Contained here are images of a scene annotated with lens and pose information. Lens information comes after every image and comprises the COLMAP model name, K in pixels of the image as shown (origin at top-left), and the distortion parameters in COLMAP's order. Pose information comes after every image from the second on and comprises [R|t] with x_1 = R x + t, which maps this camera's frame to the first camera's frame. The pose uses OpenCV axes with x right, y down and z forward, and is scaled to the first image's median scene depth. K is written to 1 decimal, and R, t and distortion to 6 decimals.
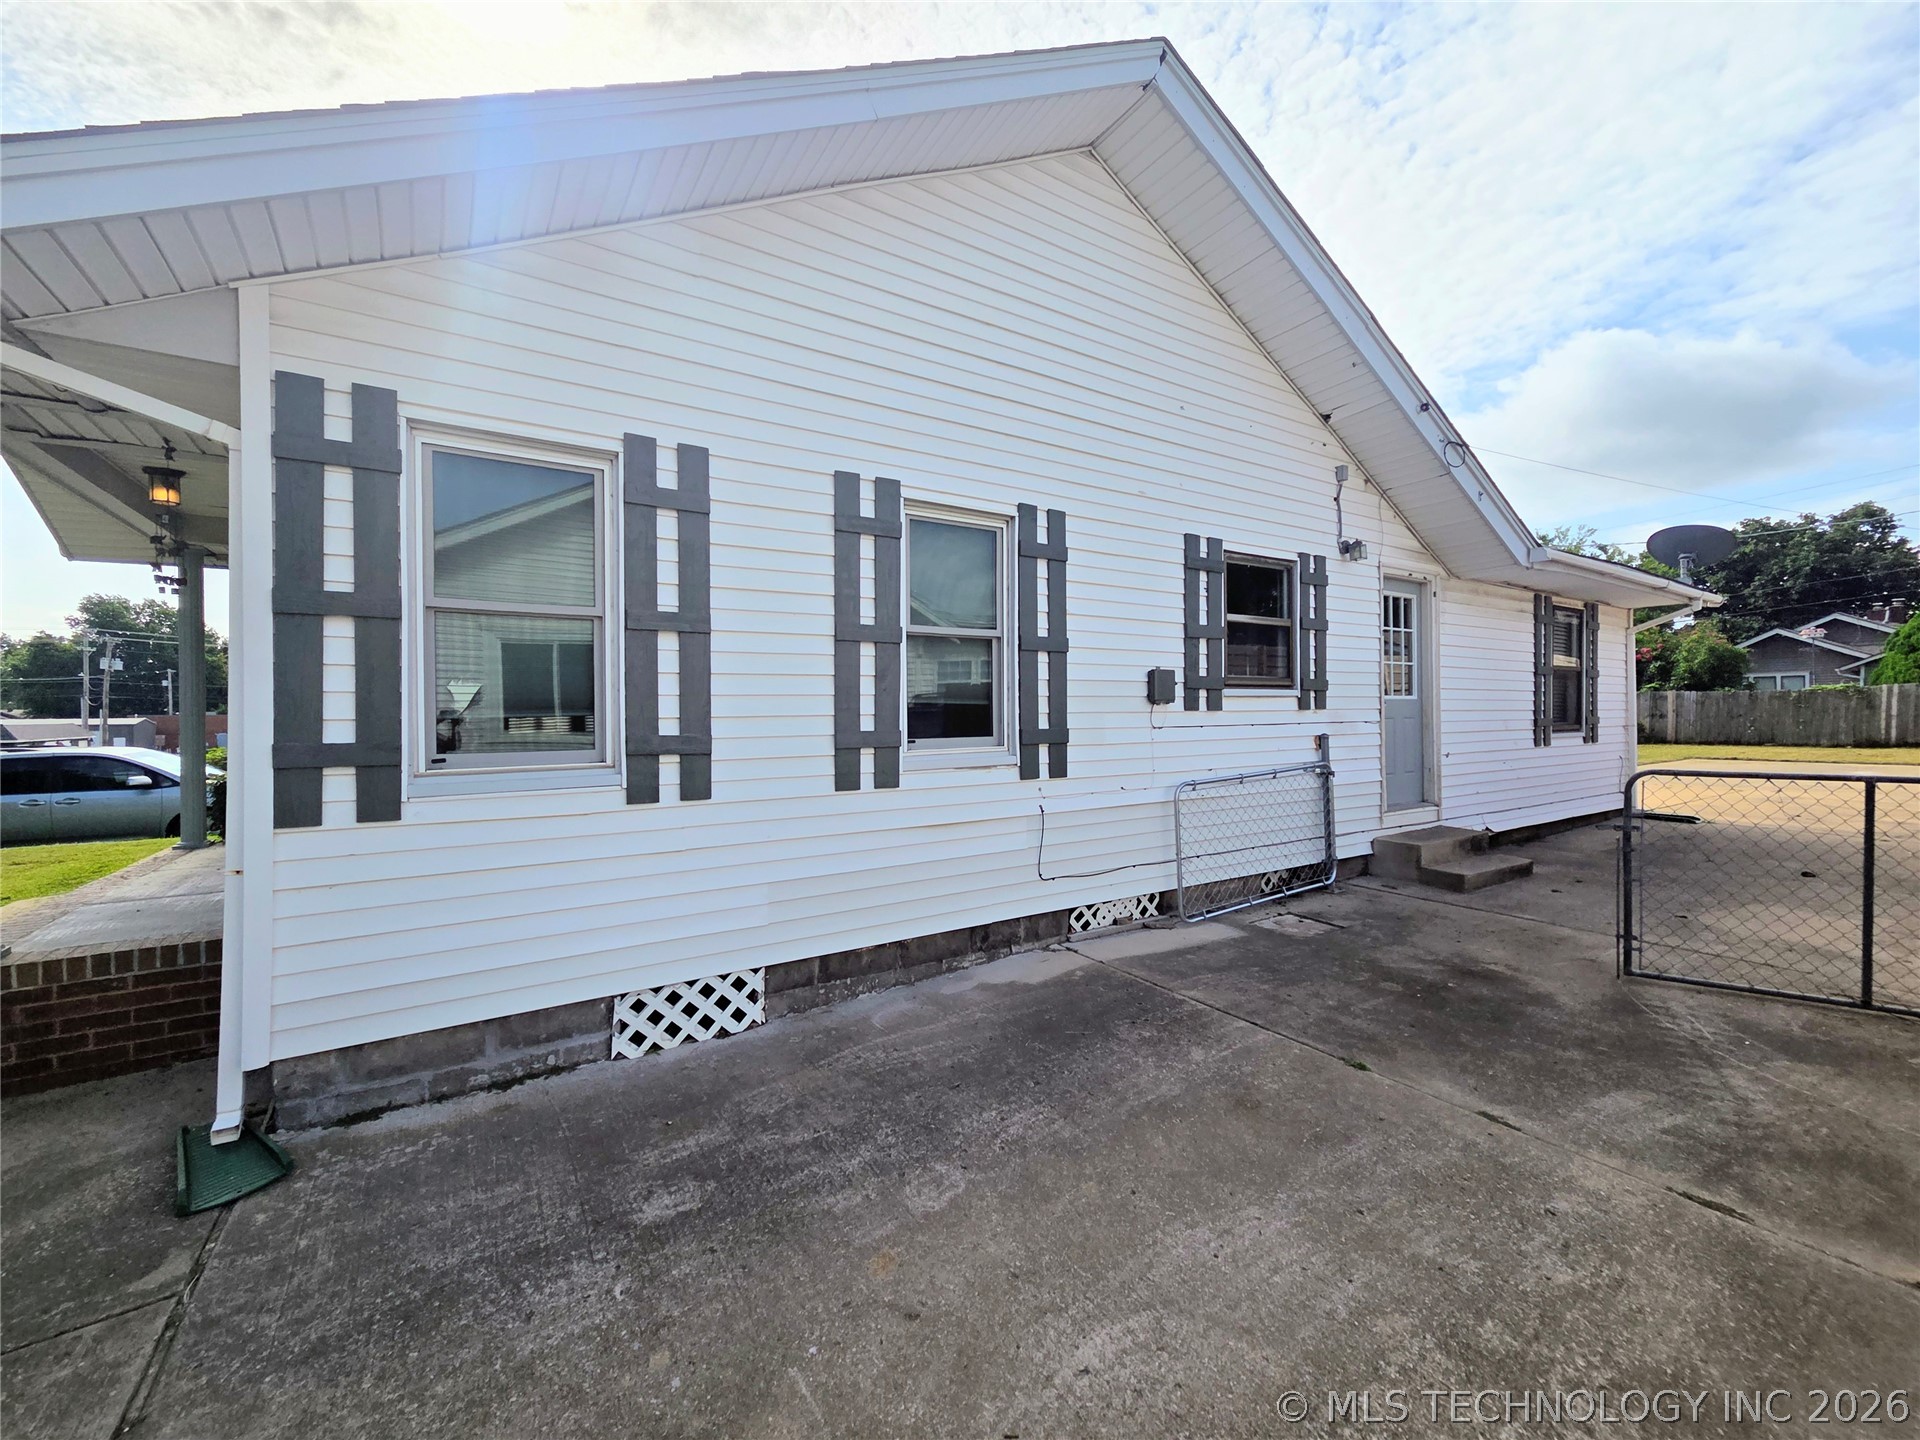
lens RADIAL K [[785.0, 0, 957.9], [0, 785.0, 723.3], [0, 0, 1]] dist [-0.001949, -0.000724]
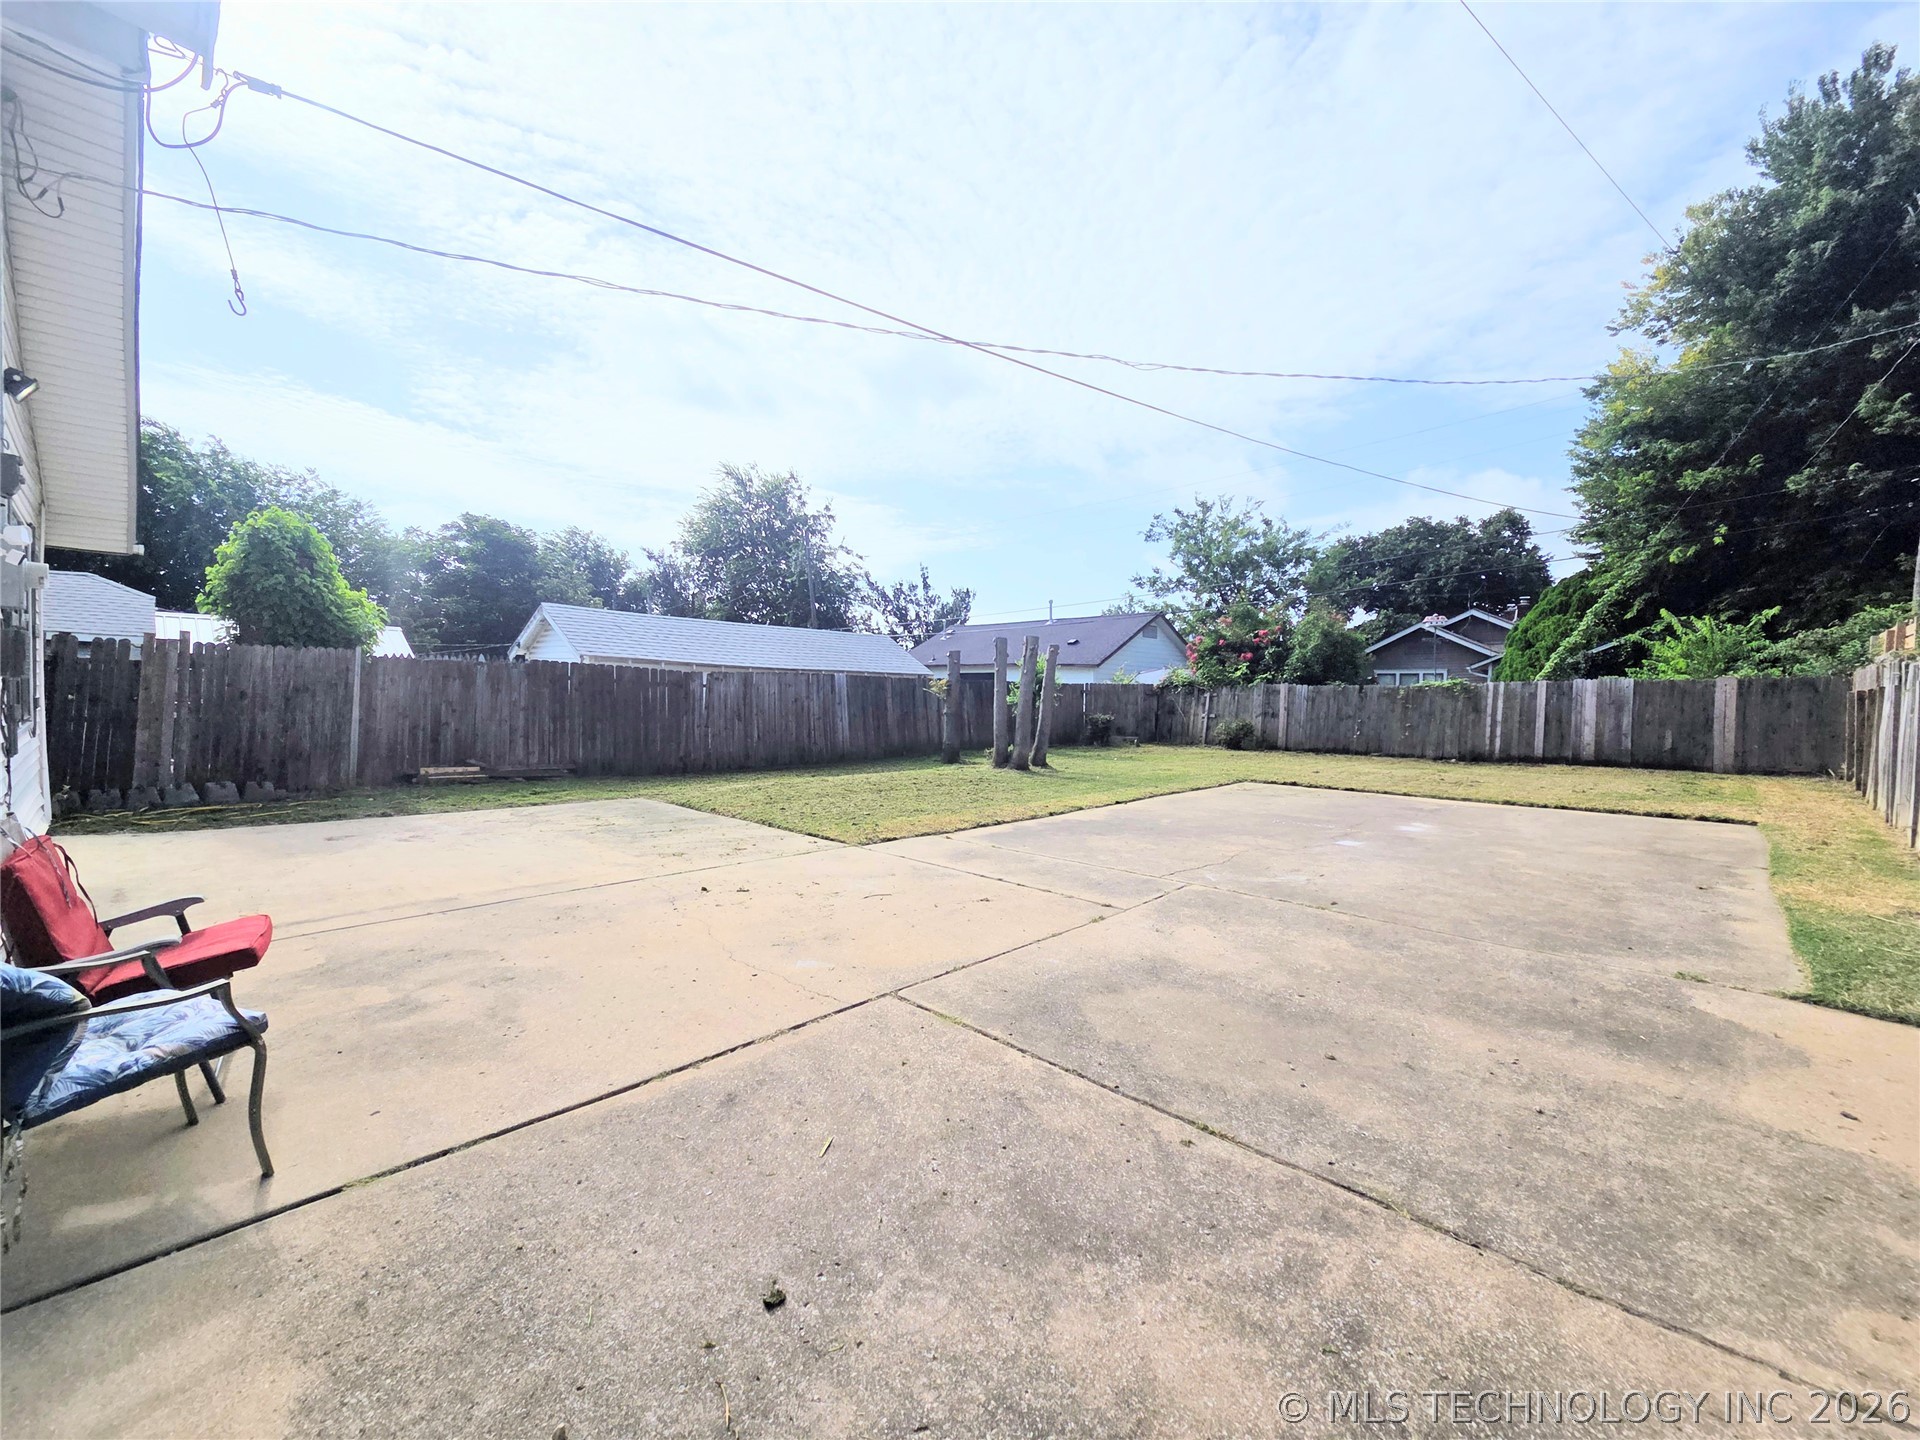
lens RADIAL K [[785.0, 0, 967.9], [0, 785.0, 725.5], [0, 0, 1]] dist [-0.001949, -0.000724]
pose [[0.968928, 0.016203, 0.246811, 0.407179], [-0.022629, 0.999474, 0.023221, -0.010401], [-0.246305, -0.028085, 0.968785, 0.307548]]
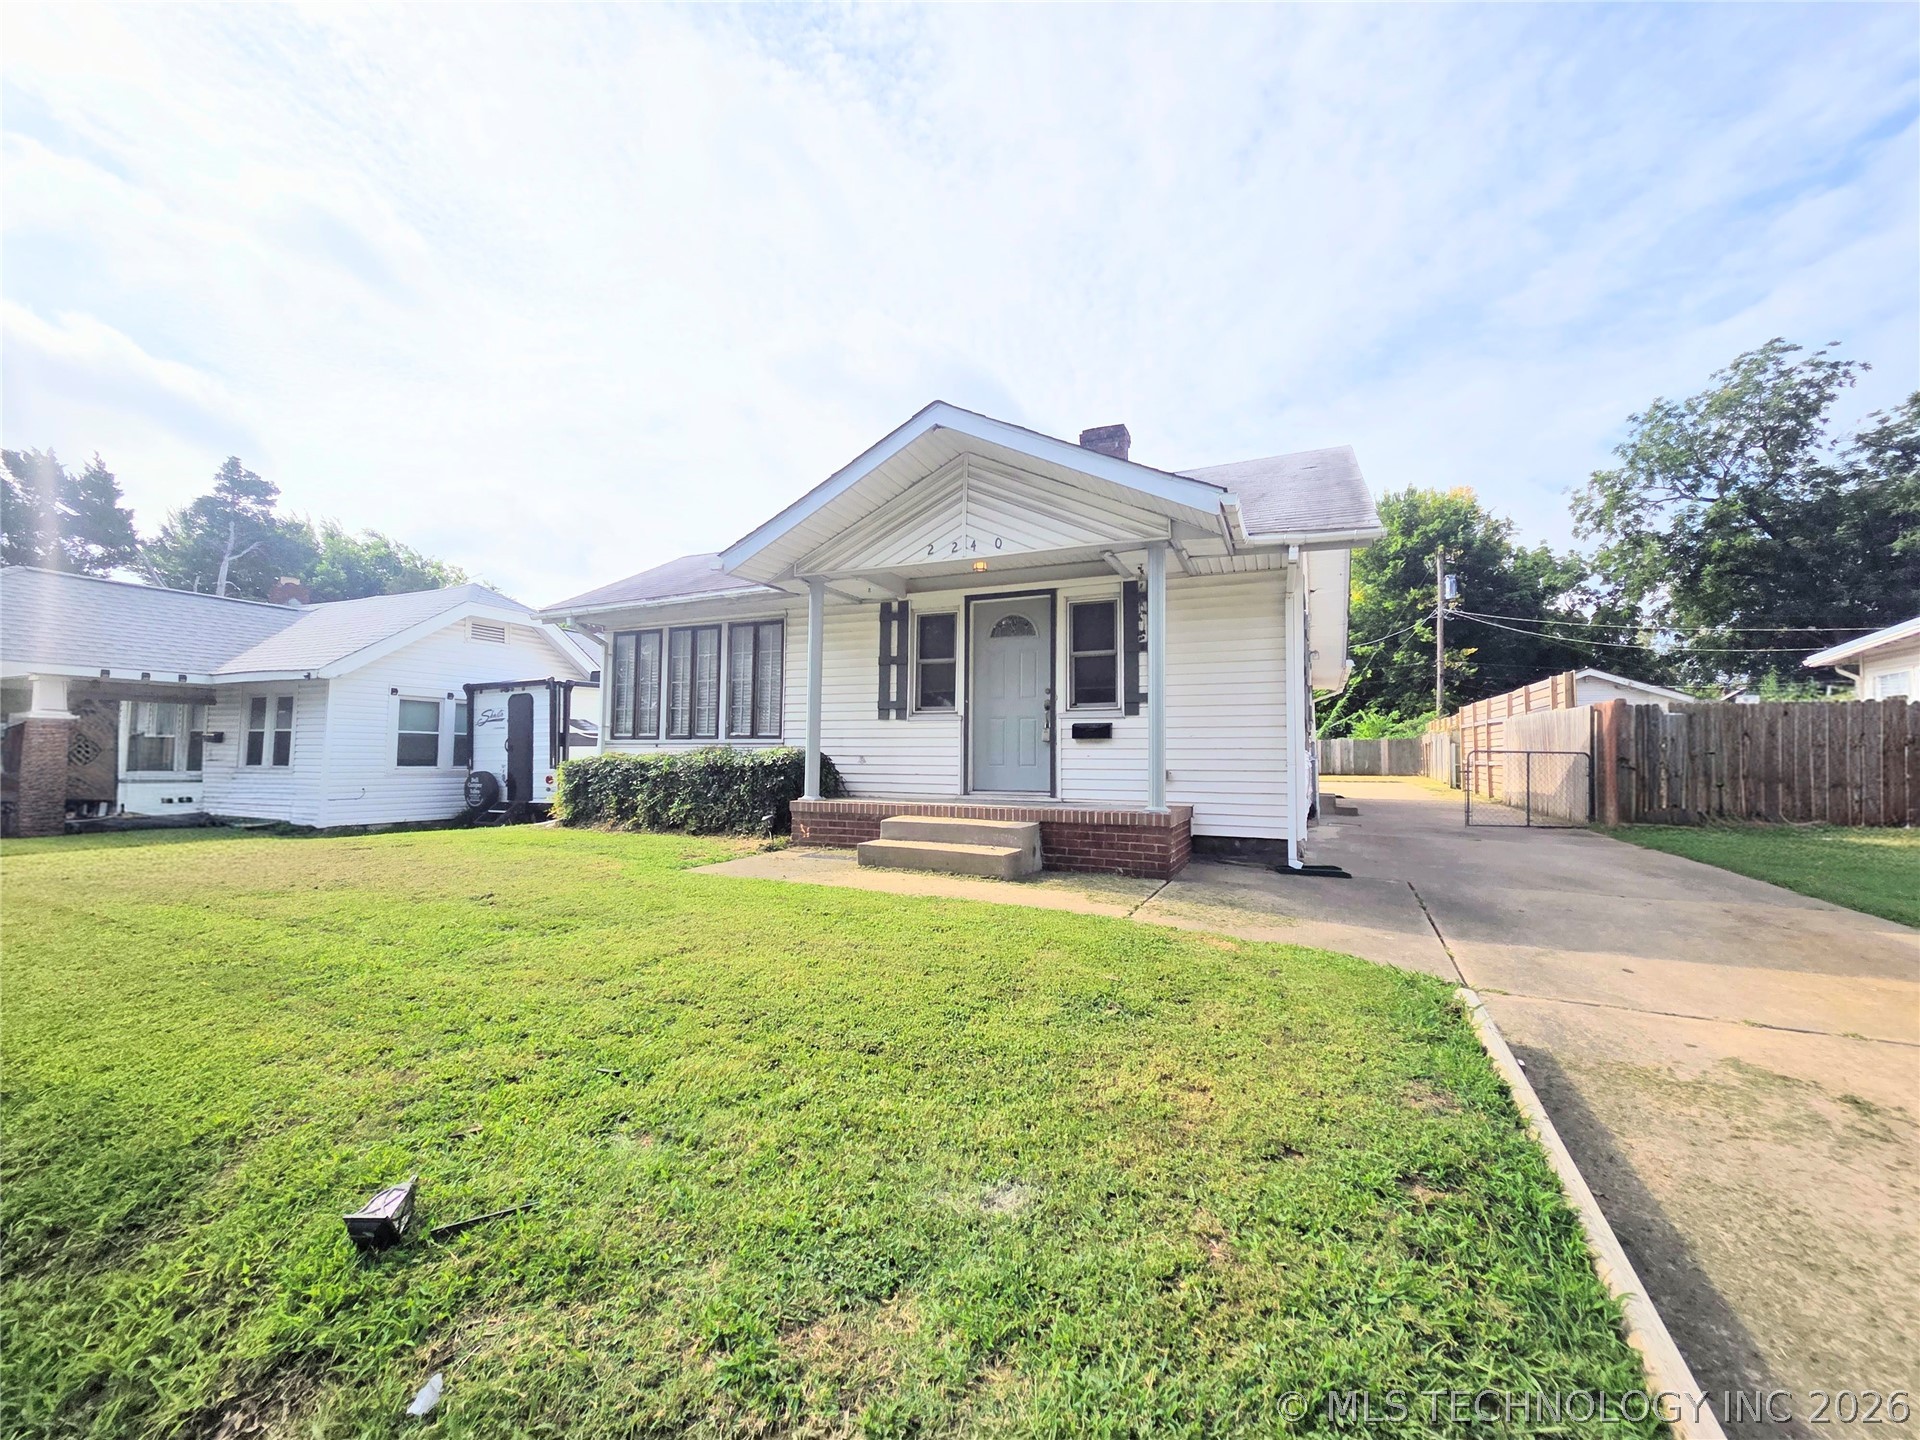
lens RADIAL K [[785.0, 0, 953.8], [0, 785.0, 723.0], [0, 0, 1]] dist [-0.001949, -0.000724]
pose [[0.837098, 0.030430, 0.546206, -0.397696], [-0.004558, 0.998805, -0.048660, 0.000596], [-0.547034, 0.038244, 0.836237, -0.064422]]
